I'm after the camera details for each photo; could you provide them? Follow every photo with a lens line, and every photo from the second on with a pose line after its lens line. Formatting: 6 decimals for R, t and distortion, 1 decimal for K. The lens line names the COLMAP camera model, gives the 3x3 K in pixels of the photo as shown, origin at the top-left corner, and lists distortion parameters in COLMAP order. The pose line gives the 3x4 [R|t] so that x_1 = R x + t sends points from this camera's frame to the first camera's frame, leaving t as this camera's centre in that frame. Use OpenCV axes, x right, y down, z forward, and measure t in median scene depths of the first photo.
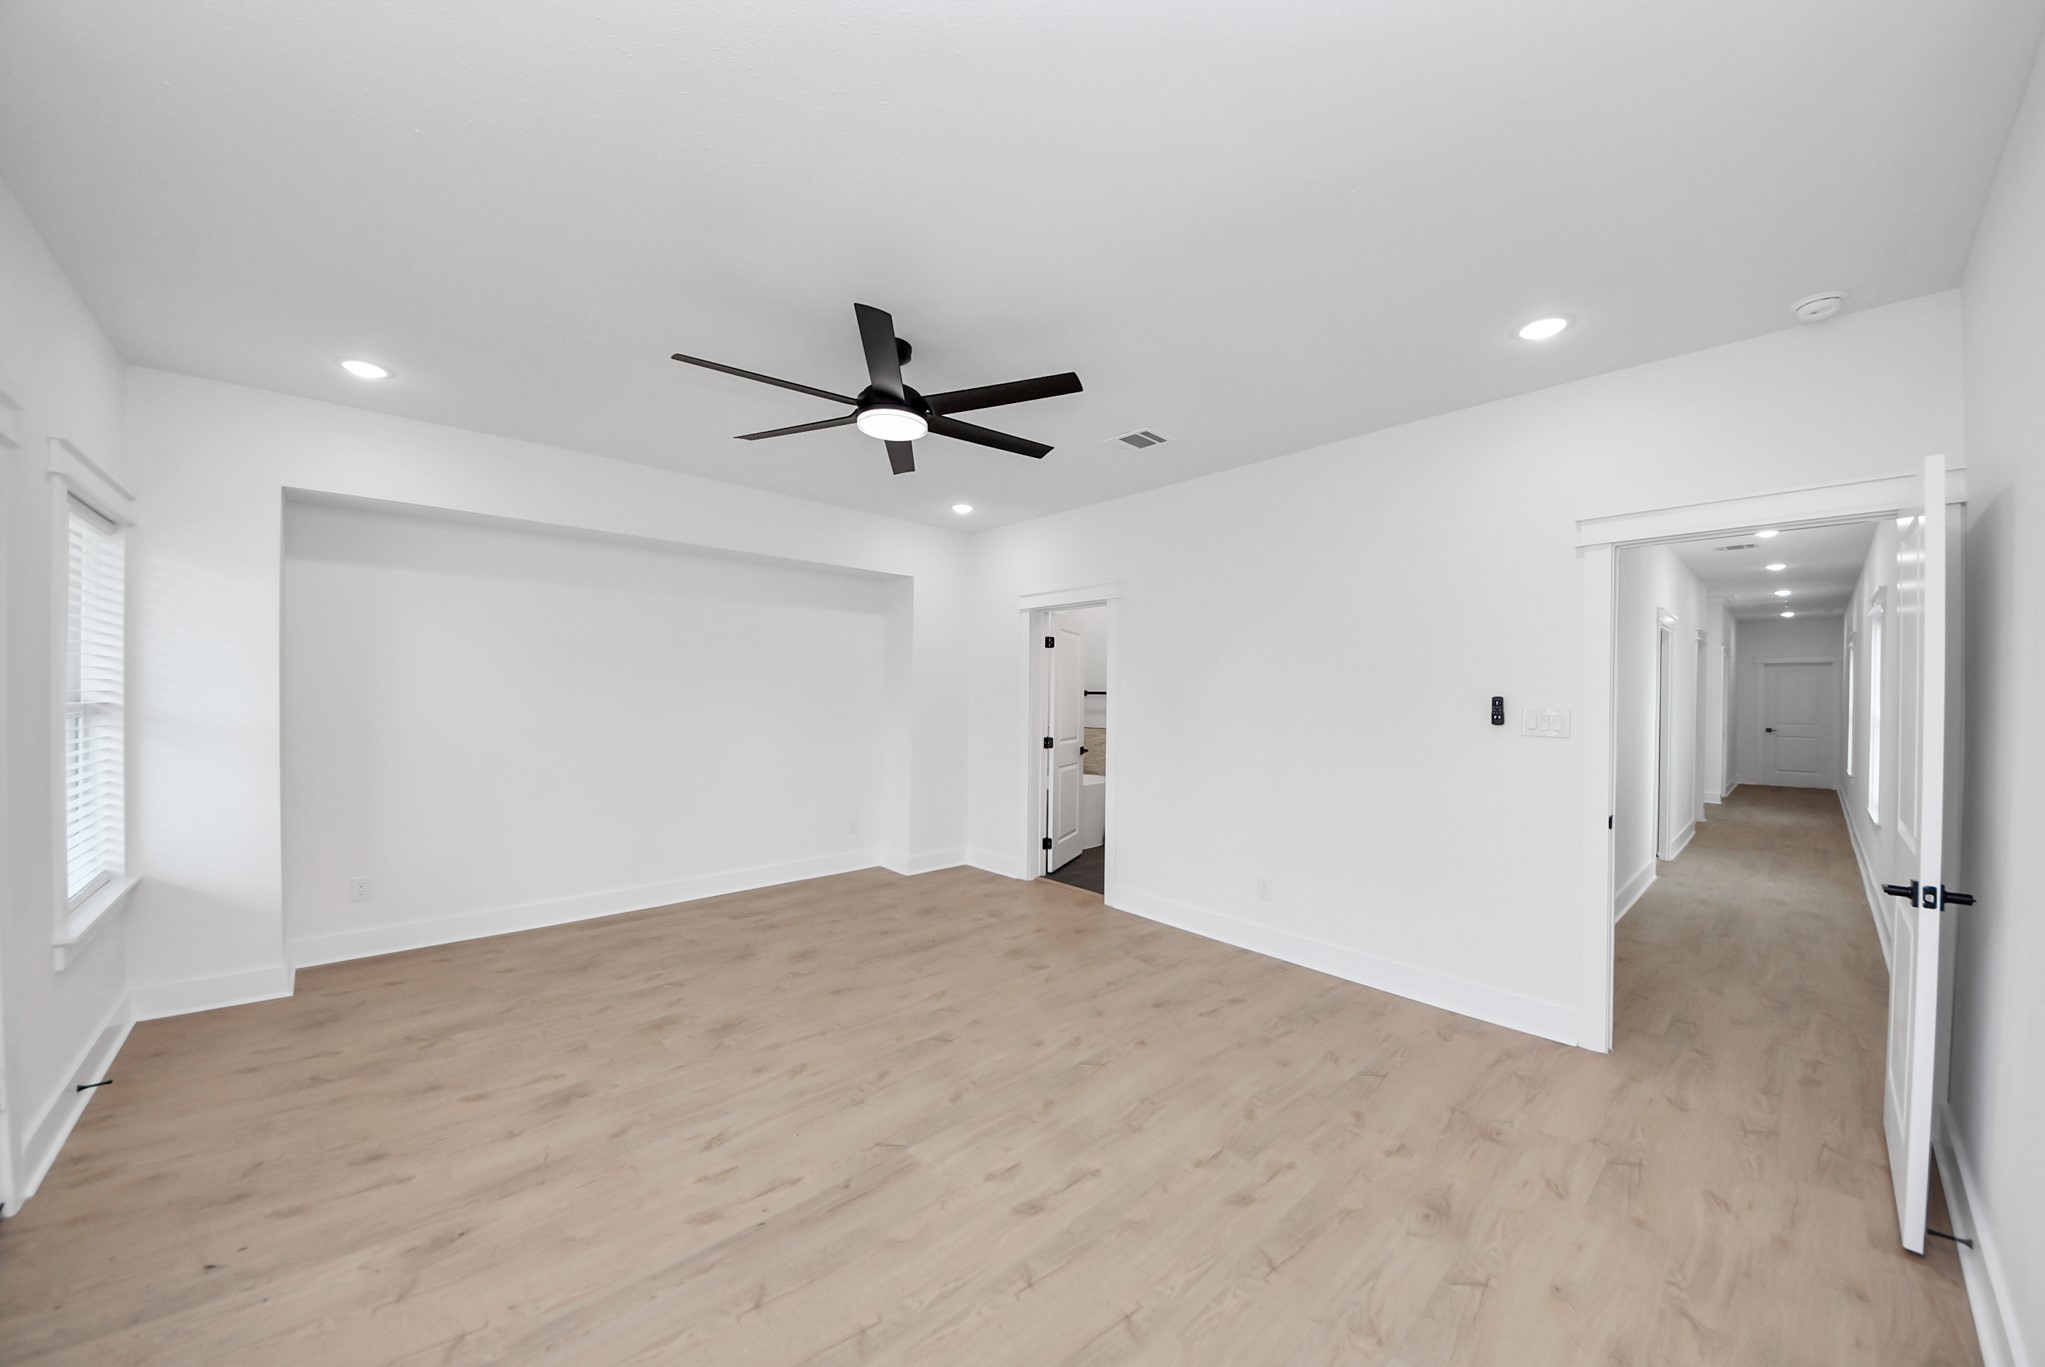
lens RADIAL K [[731.9, 0, 1031.5], [0, 731.9, 685.4], [0, 0, 1]] dist [0.009292, -0.005490]
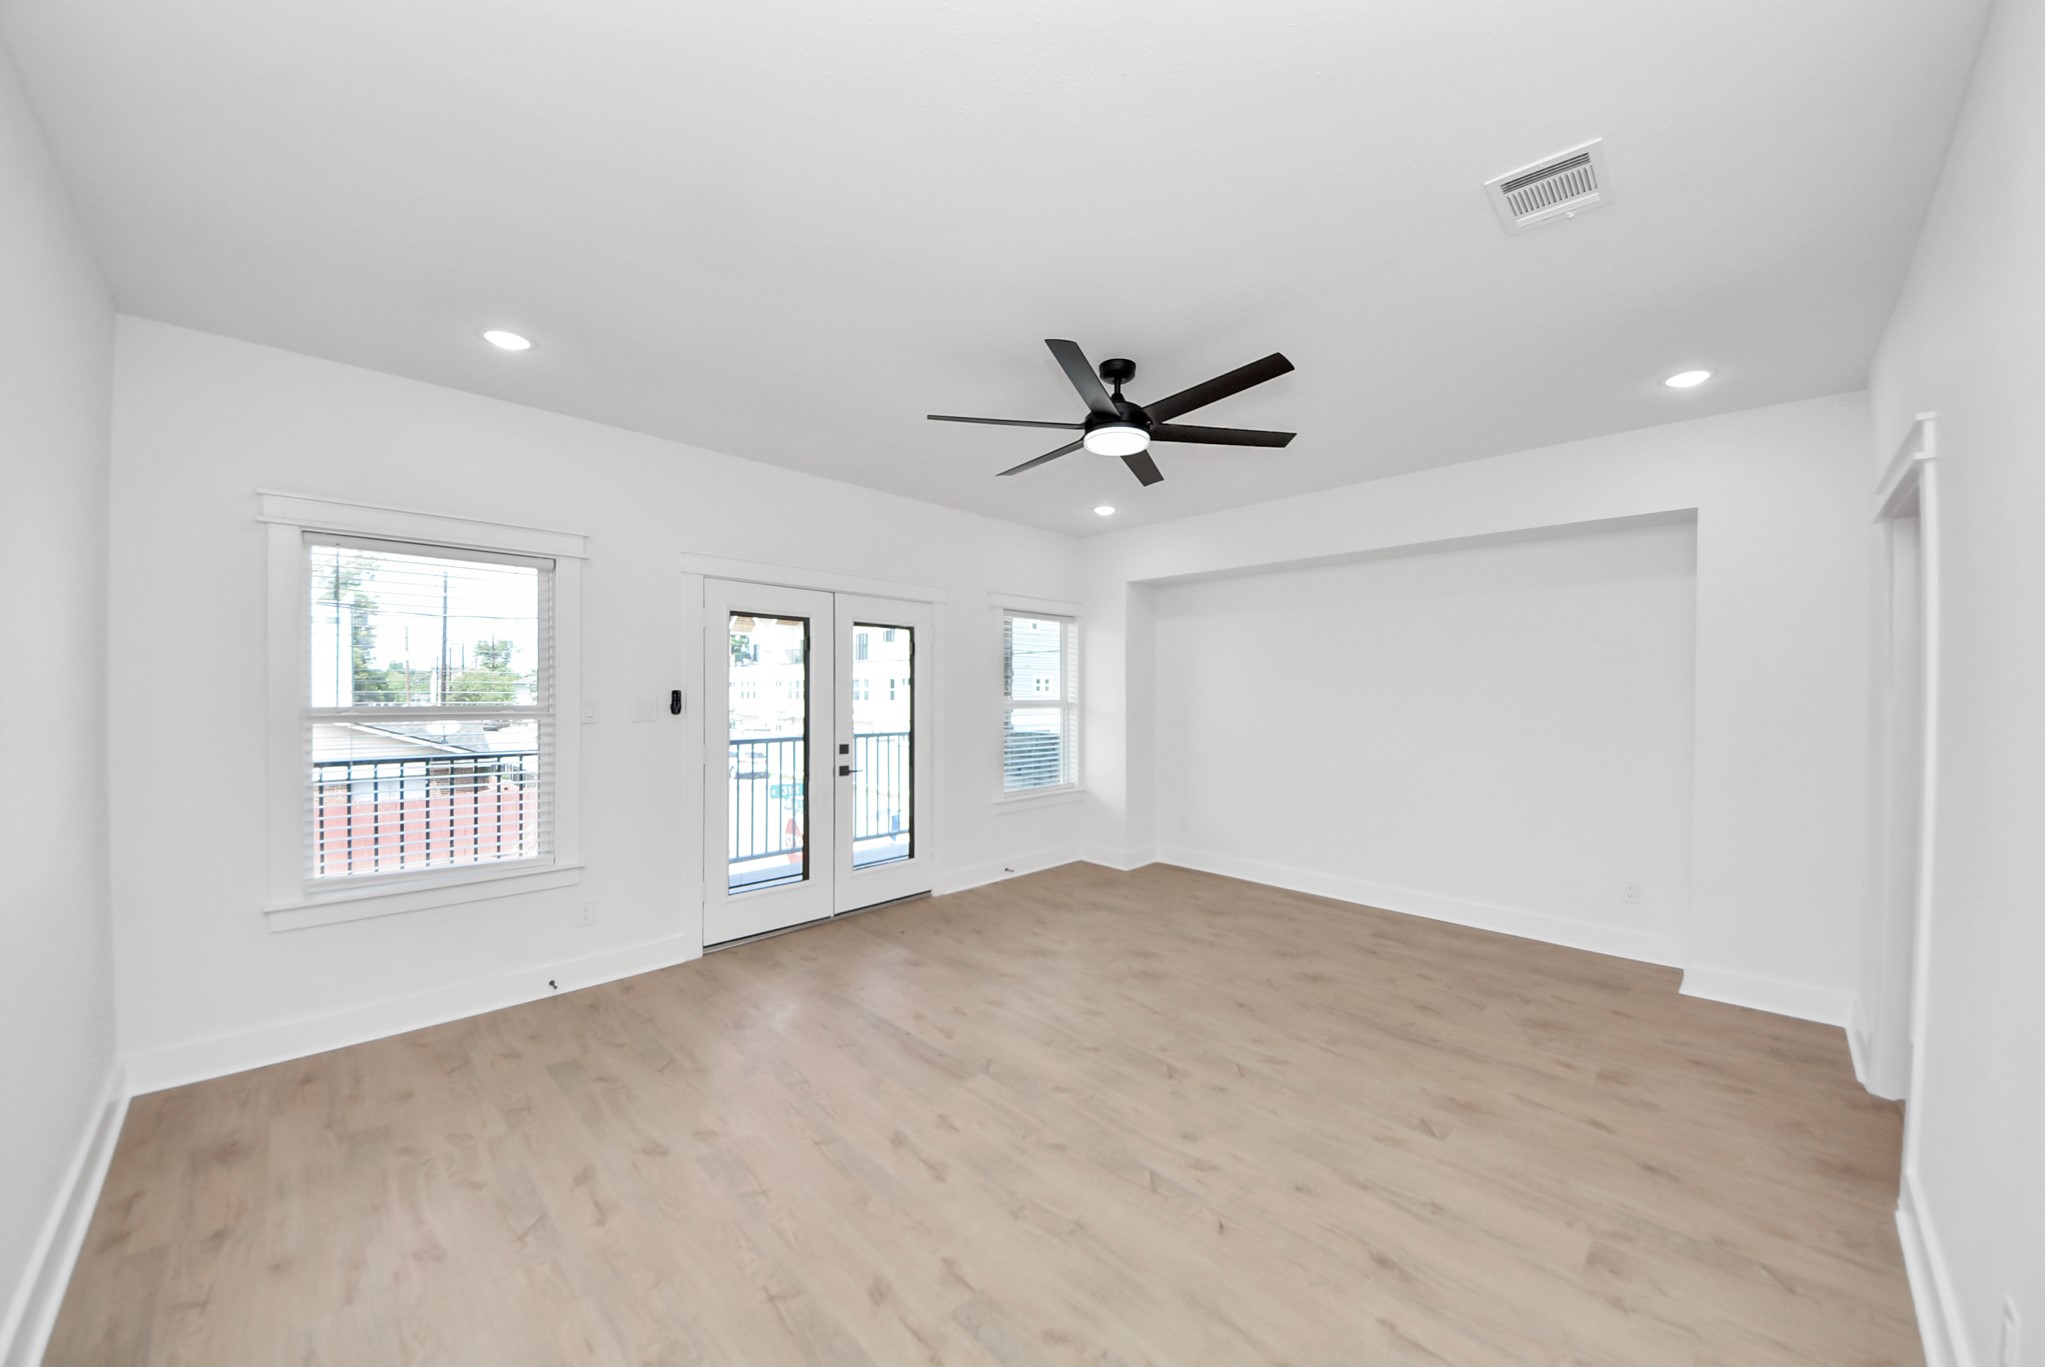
lens RADIAL K [[731.9, 0, 1043.1], [0, 731.9, 696.0], [0, 0, 1]] dist [0.009292, -0.005490]
pose [[0.051988, 0.002786, -0.998644, 0.785091], [0.002494, 0.999993, 0.002920, 0.007019], [0.998645, -0.002642, 0.051980, 0.789176]]
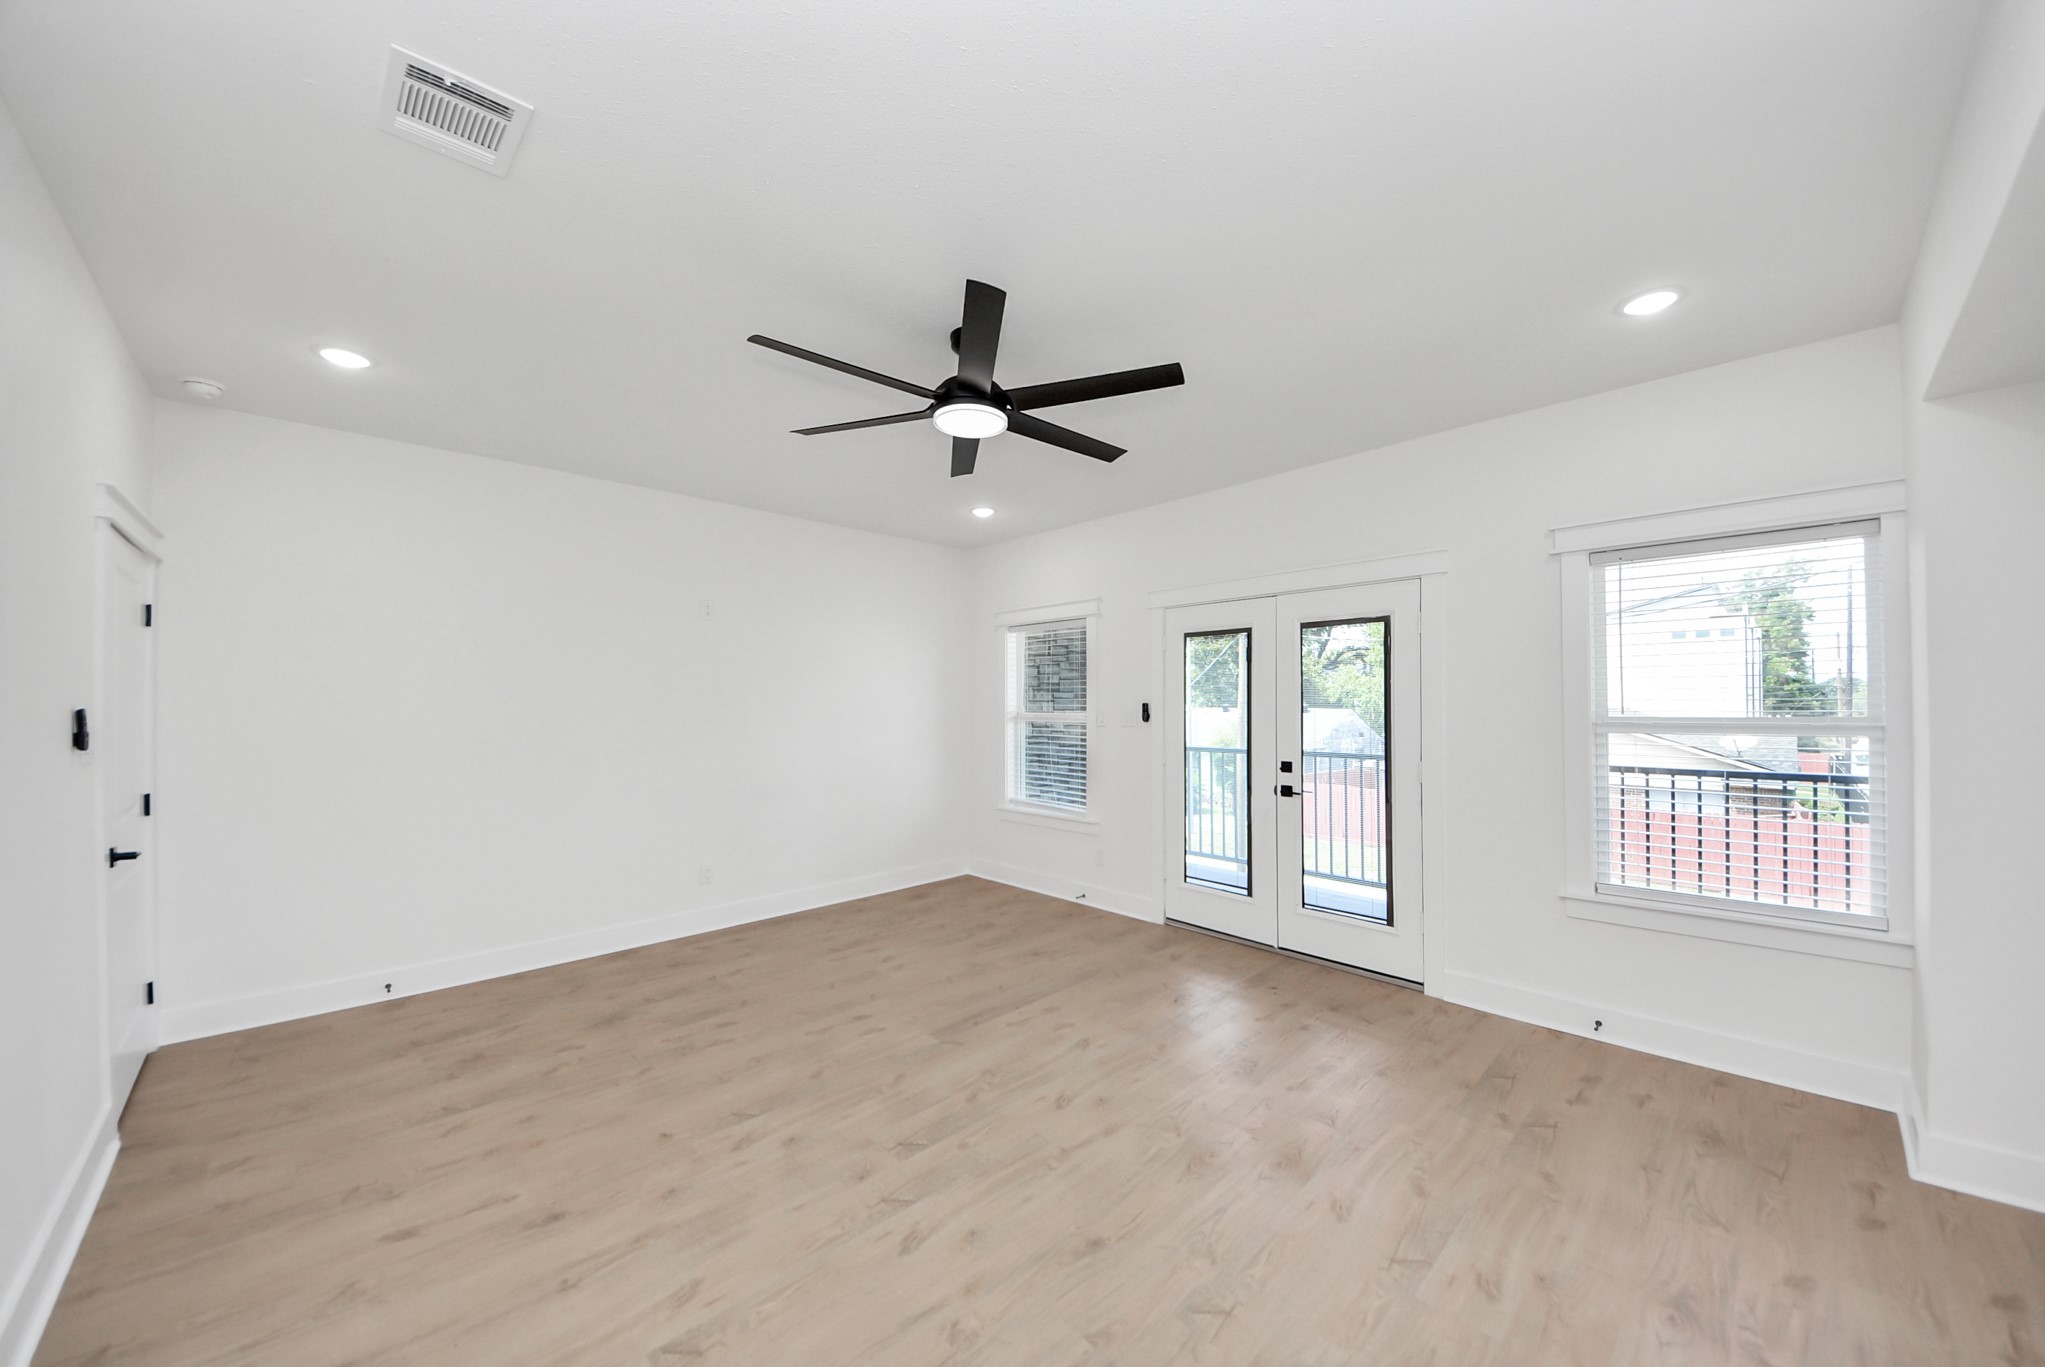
lens RADIAL K [[731.9, 0, 1032.9], [0, 731.9, 679.4], [0, 0, 1]] dist [0.009292, -0.005490]
pose [[-0.999679, -0.004644, -0.024919, -0.232491], [-0.003833, 0.999464, -0.032497, 0.003842], [0.025057, -0.032391, -0.999161, 1.808636]]
